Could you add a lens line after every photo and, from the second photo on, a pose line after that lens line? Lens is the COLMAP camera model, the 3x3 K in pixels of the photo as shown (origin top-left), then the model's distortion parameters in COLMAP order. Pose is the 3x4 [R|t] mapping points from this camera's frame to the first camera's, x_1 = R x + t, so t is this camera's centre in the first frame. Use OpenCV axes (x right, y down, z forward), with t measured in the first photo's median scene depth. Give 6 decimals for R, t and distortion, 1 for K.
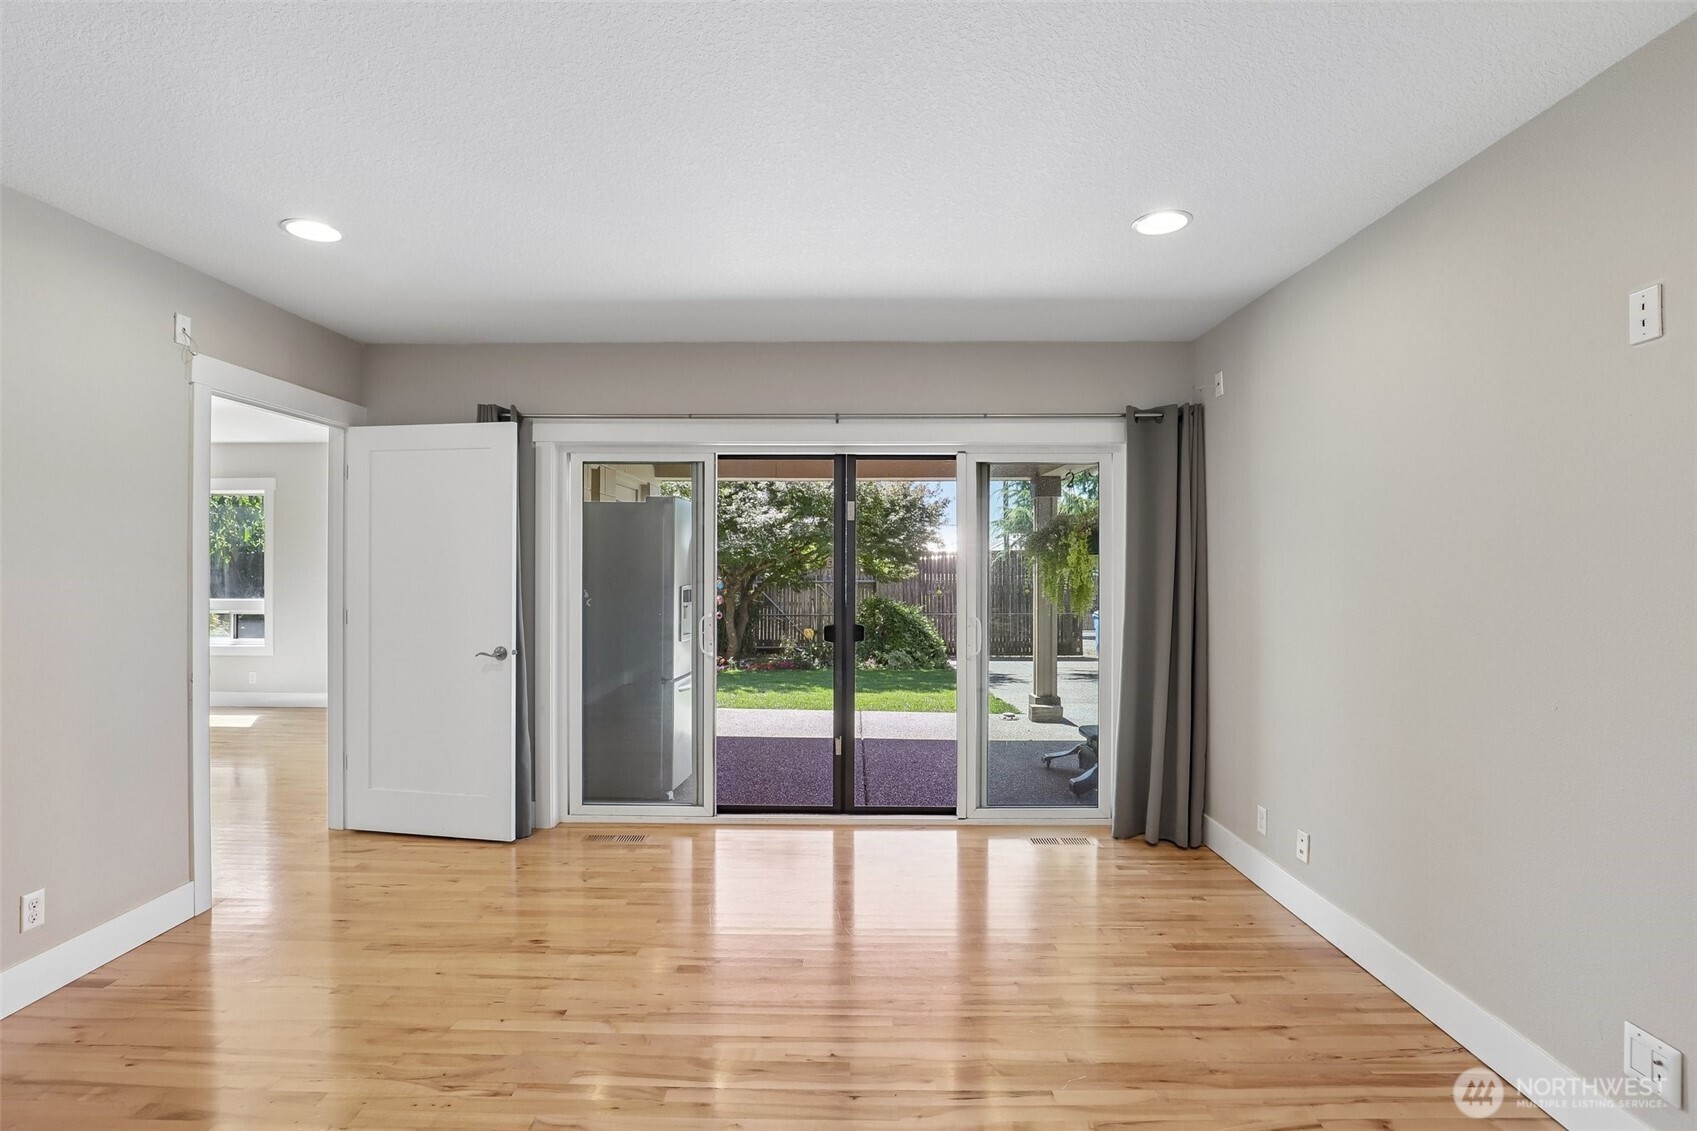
lens RADIAL K [[792.2, 0, 848.5], [0, 792.2, 565.5], [0, 0, 1]] dist [-0.022883, 0.000651]
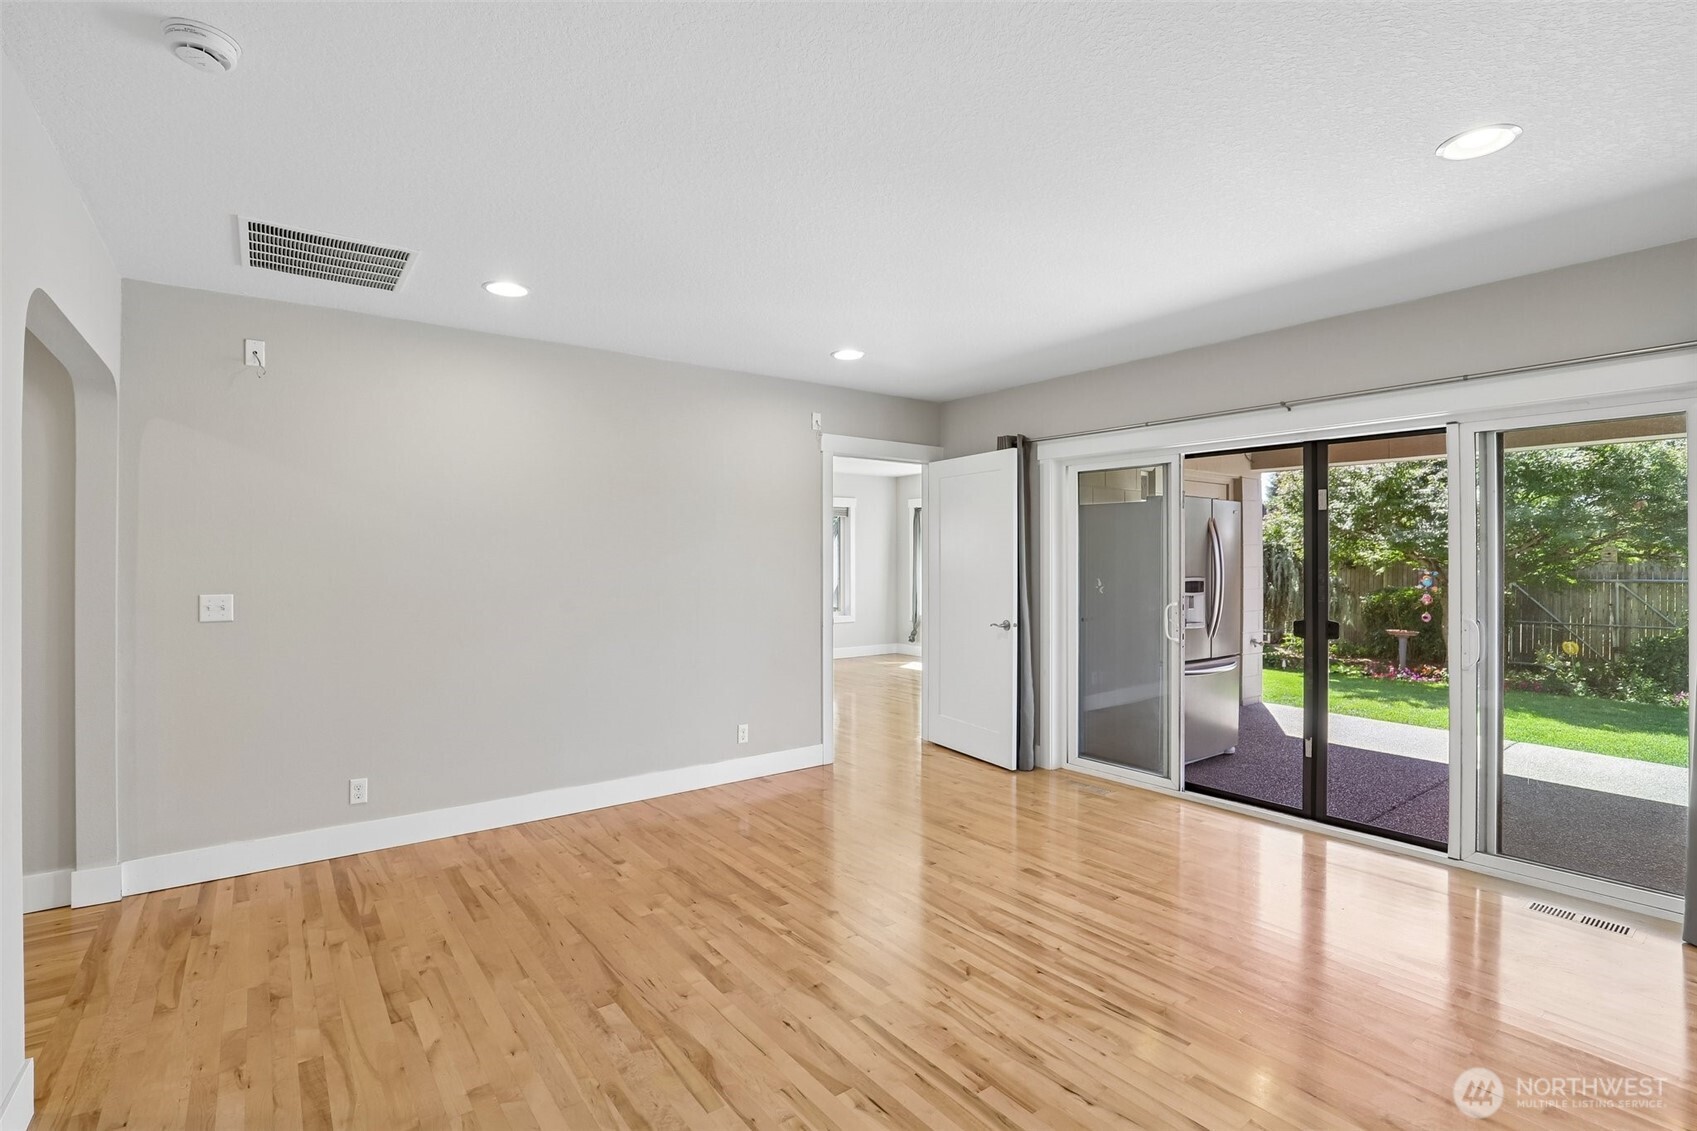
lens RADIAL K [[792.2, 0, 848.5], [0, 792.2, 565.5], [0, 0, 1]] dist [-0.022883, 0.000651]
pose [[0.616517, 0.005236, -0.787324, 0.396660], [0.000938, 0.999972, 0.007385, 0.001566], [0.787341, -0.005292, 0.616495, -0.017307]]
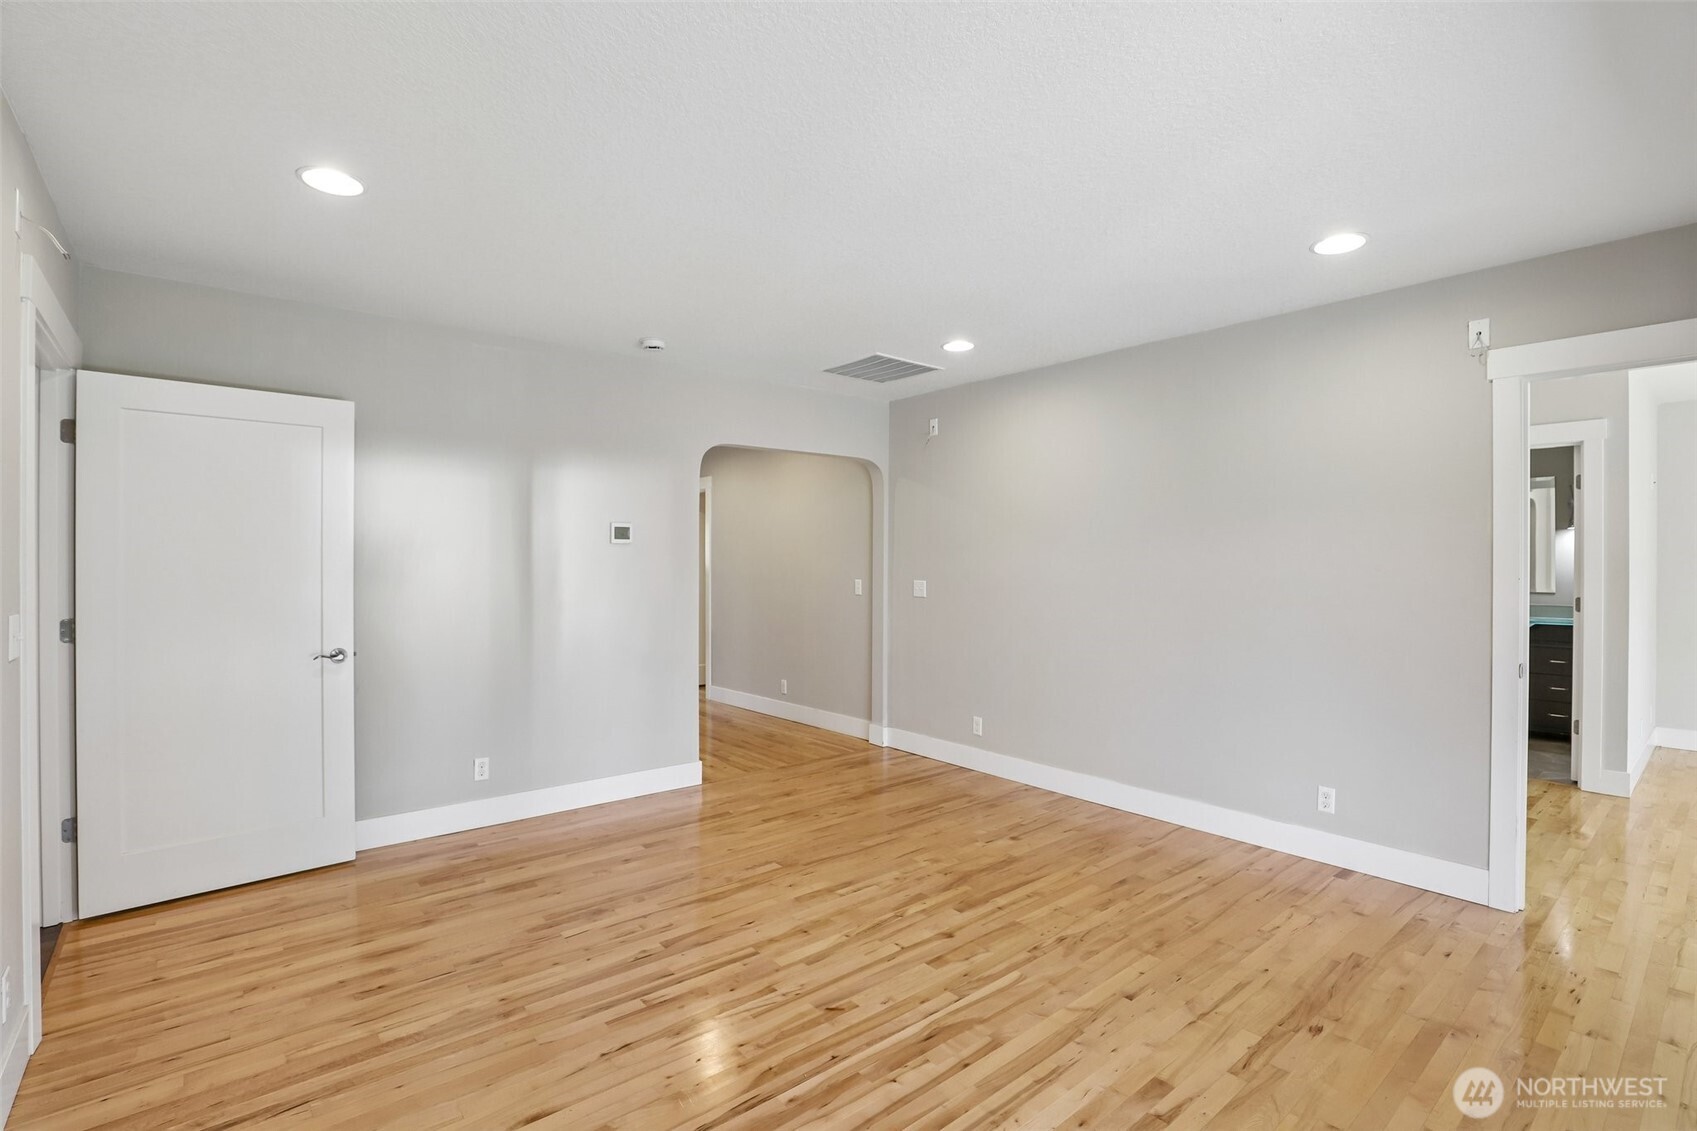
lens RADIAL K [[794.7, 0, 839.7], [0, 794.7, 559.3], [0, 0, 1]] dist [-0.016330, 0.000118]
pose [[-0.768360, -0.000990, -0.640017, 0.332857], [-0.001371, 0.999999, 0.000099, -0.000656], [0.640017, 0.000954, -0.768360, 0.881452]]
